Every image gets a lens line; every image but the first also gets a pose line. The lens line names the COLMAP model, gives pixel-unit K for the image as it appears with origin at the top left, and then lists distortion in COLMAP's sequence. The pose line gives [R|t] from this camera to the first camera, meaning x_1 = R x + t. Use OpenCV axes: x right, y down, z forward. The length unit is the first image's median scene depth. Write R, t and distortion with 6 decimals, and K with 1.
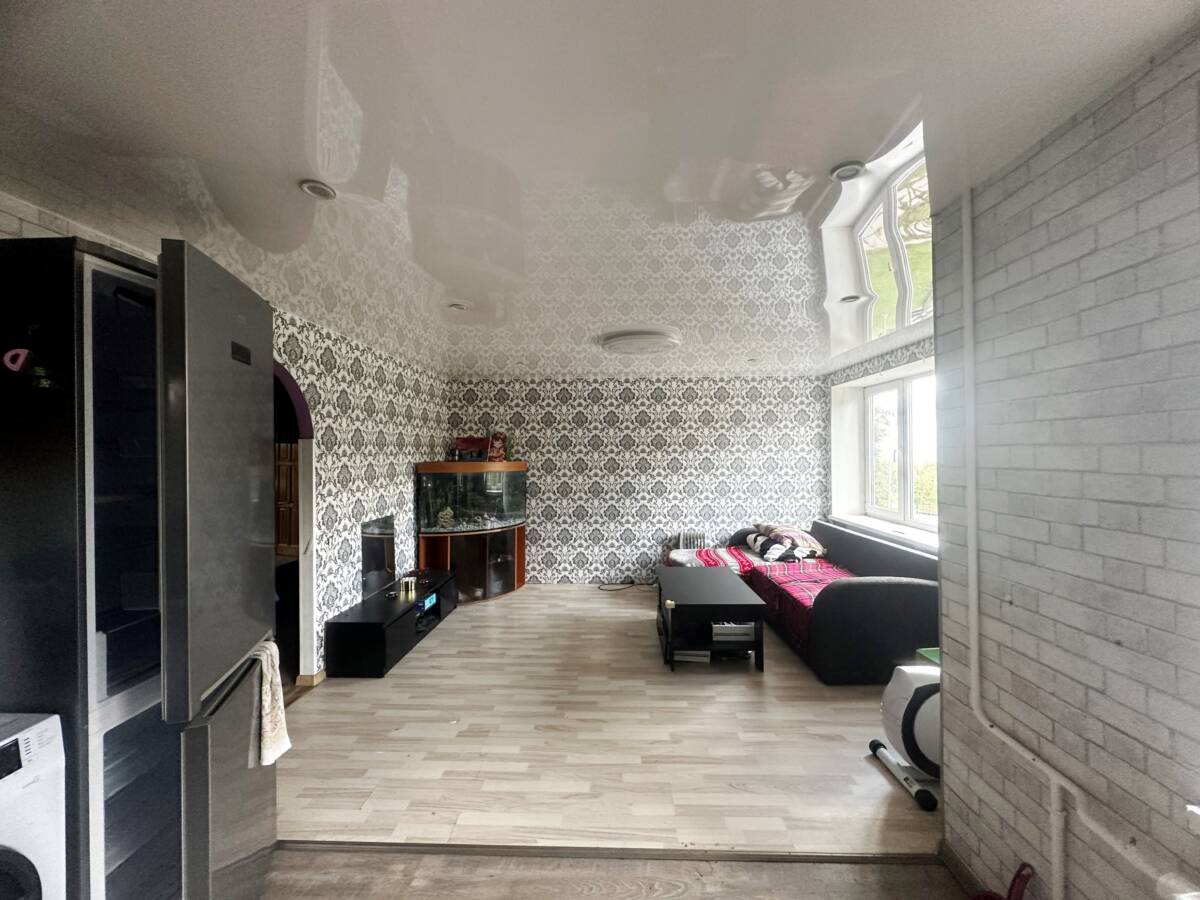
lens RADIAL K [[478.9, 0, 605.2], [0, 478.9, 449.5], [0, 0, 1]] dist [-0.010988, 0.000133]
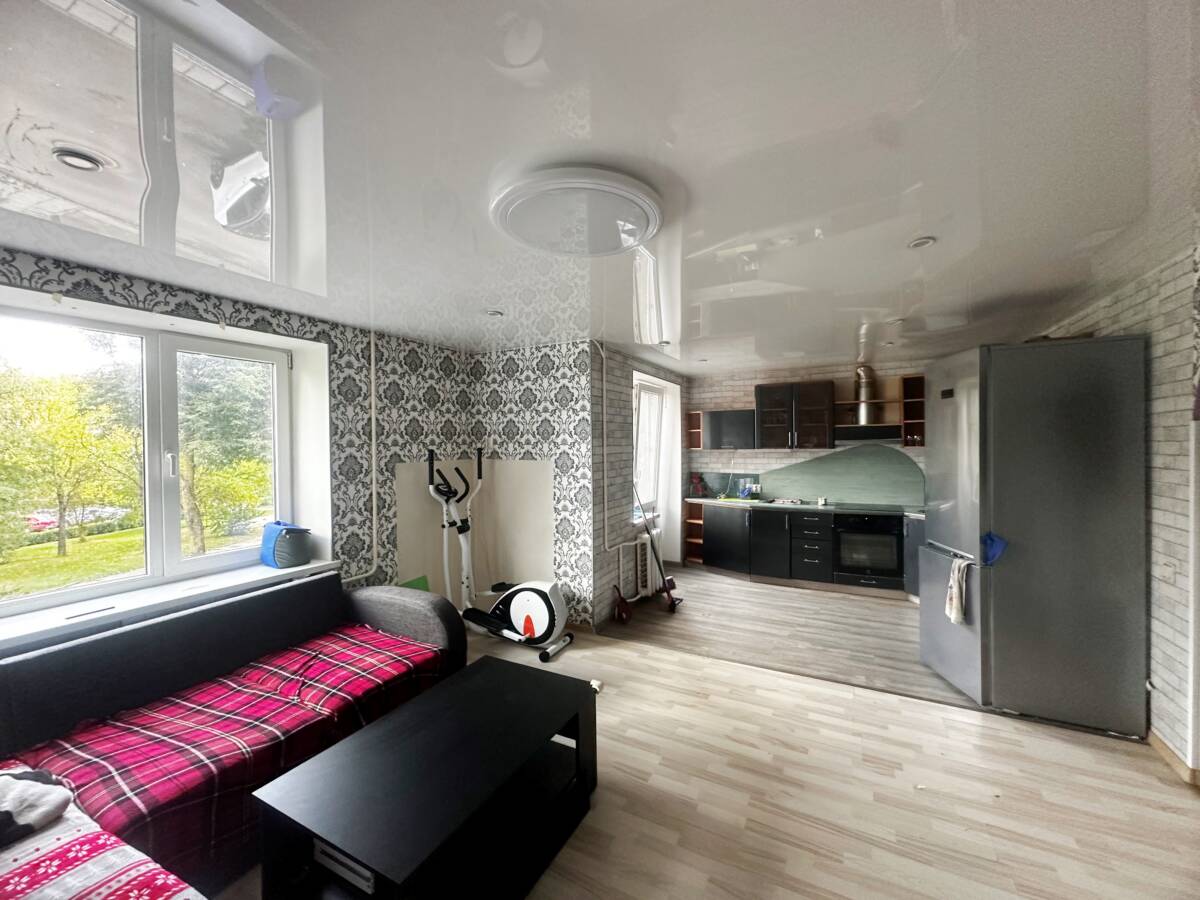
lens RADIAL K [[478.9, 0, 610.1], [0, 478.9, 446.6], [0, 0, 1]] dist [-0.010988, 0.000133]
pose [[-0.905372, 0.017349, 0.424264, -0.185637], [0.019801, 0.999803, 0.001371, 0.005485], [-0.424157, 0.009642, -0.905538, 1.823343]]
